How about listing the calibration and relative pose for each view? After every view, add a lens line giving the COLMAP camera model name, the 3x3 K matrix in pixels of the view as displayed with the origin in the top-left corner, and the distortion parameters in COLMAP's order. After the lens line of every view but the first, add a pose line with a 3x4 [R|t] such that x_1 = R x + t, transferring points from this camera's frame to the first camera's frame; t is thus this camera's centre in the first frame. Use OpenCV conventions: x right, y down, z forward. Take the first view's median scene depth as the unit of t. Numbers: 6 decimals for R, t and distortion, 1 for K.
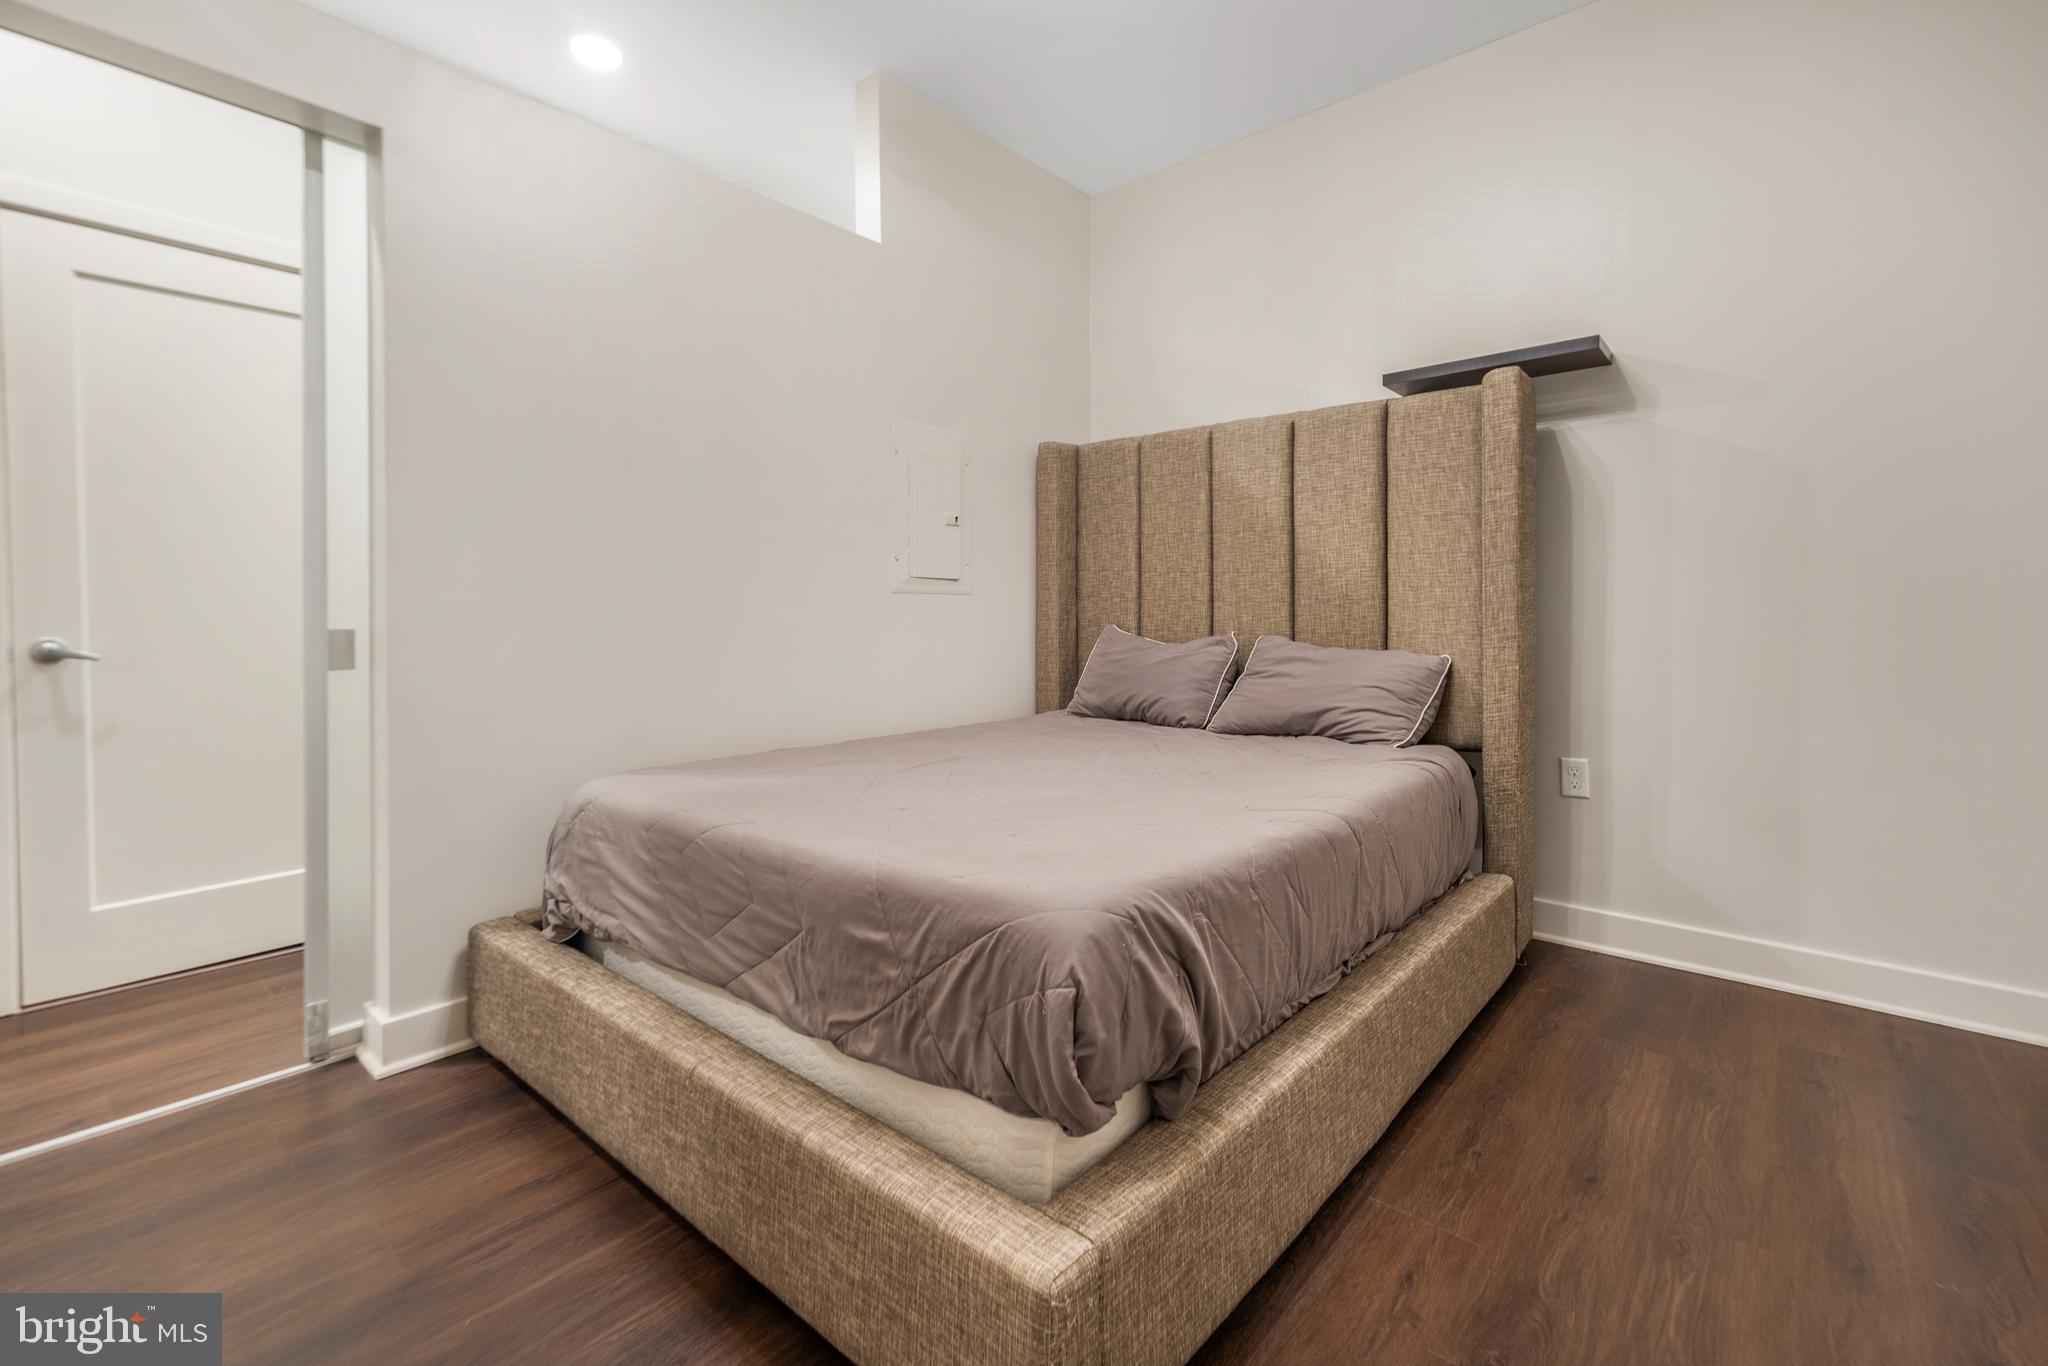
lens RADIAL K [[886.4, 0, 1064.6], [0, 886.4, 619.0], [0, 0, 1]] dist [0.003666, 0.000453]
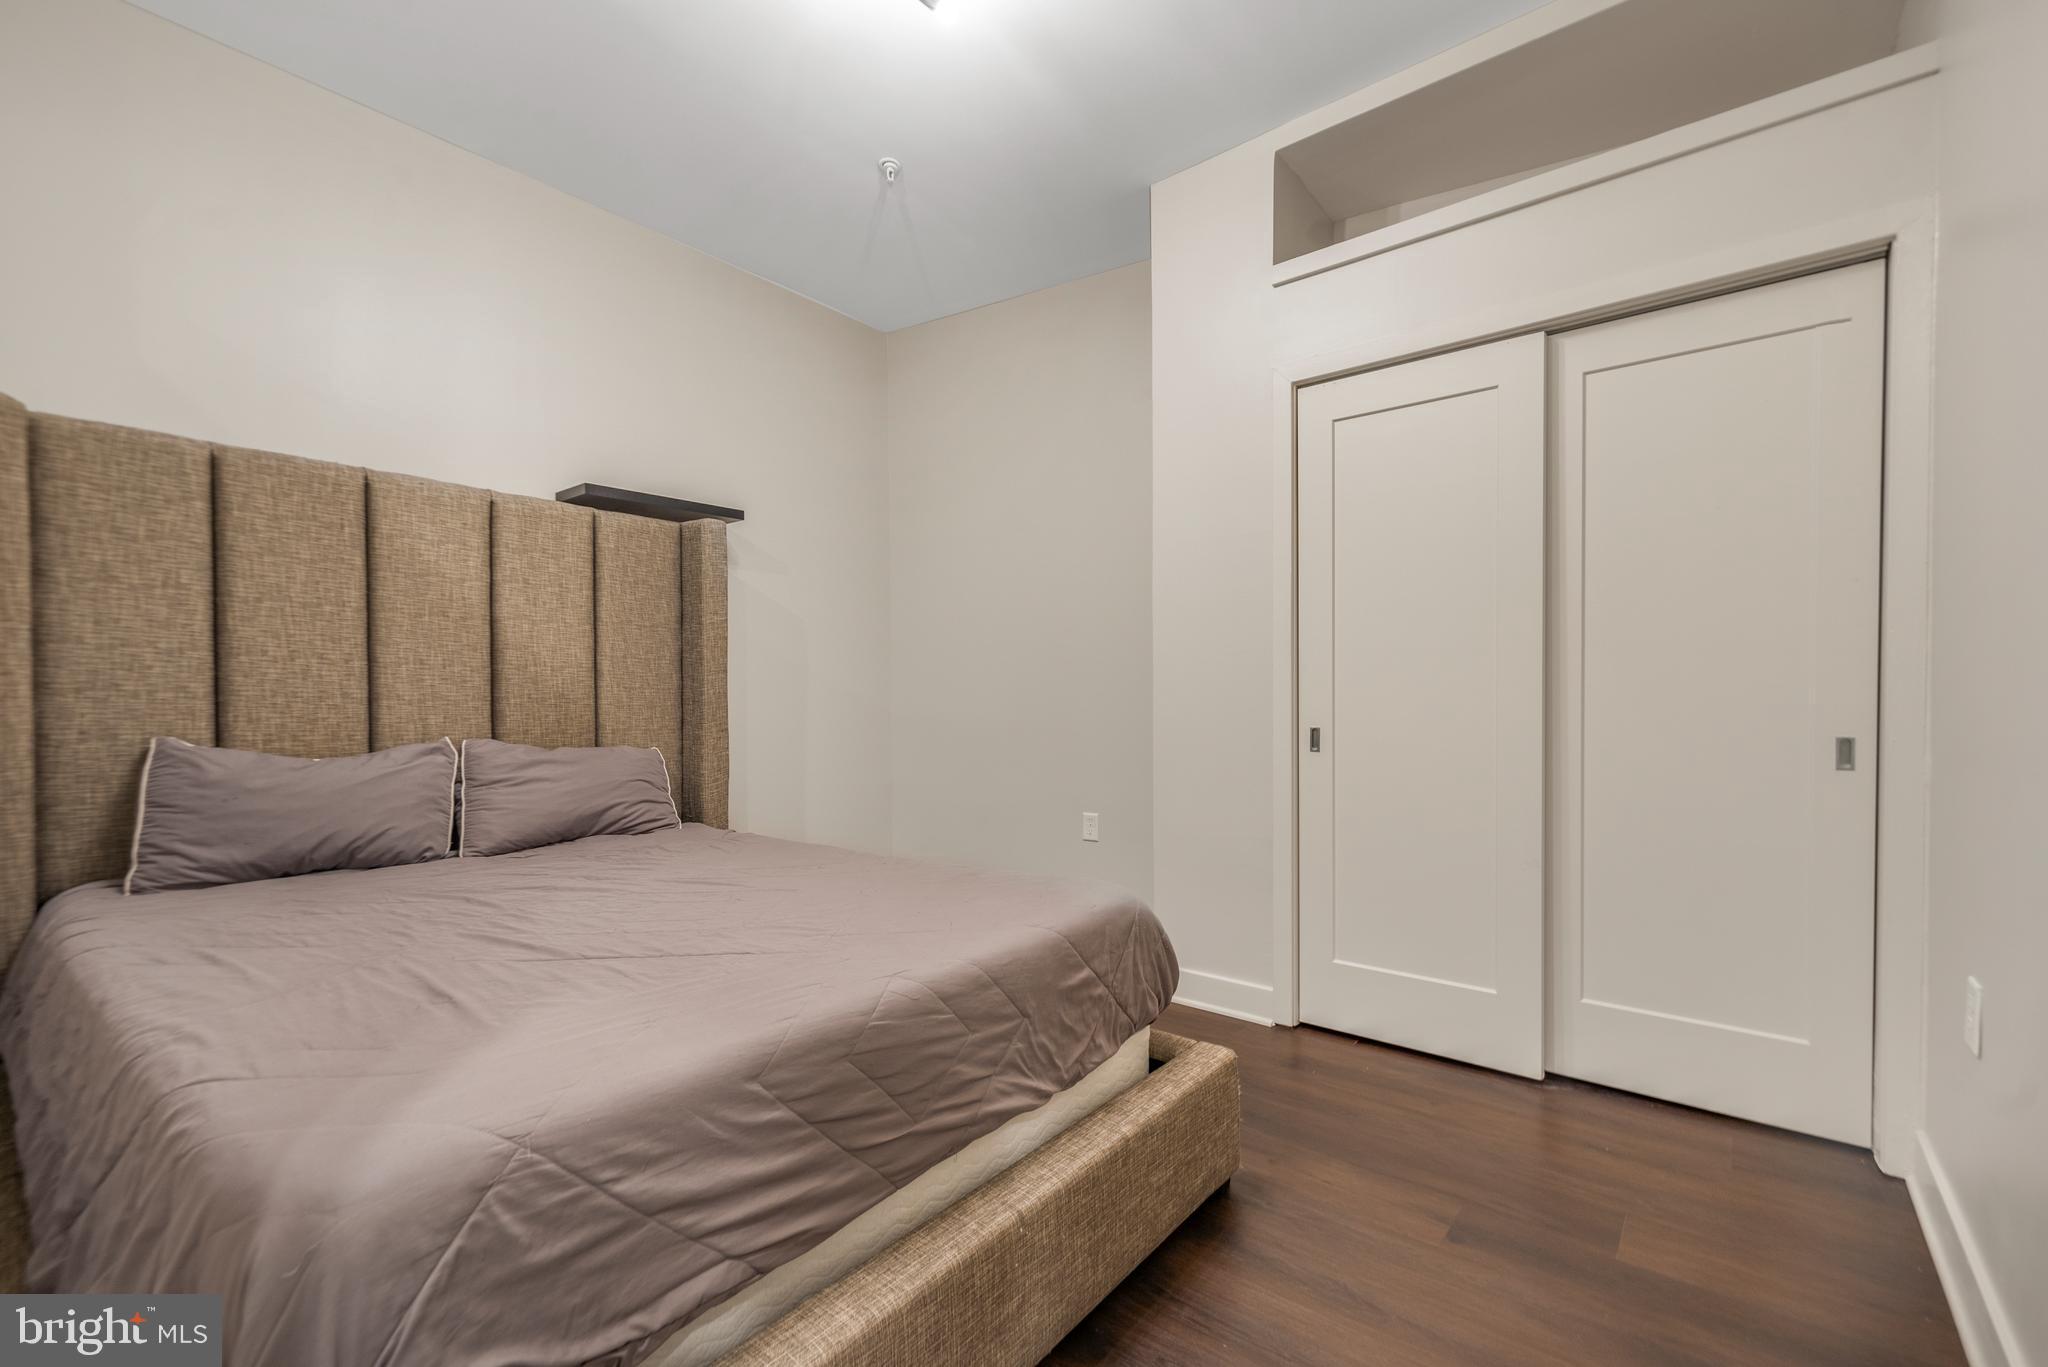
lens RADIAL K [[844.9, 0, 1027.2], [0, 844.9, 711.9], [0, 0, 1]] dist [0.001911, 0.000384]
pose [[0.000717, -0.012640, 0.999920, -0.606947], [0.009076, 0.999879, 0.012633, -0.013989], [-0.999959, 0.009066, 0.000832, 0.461708]]
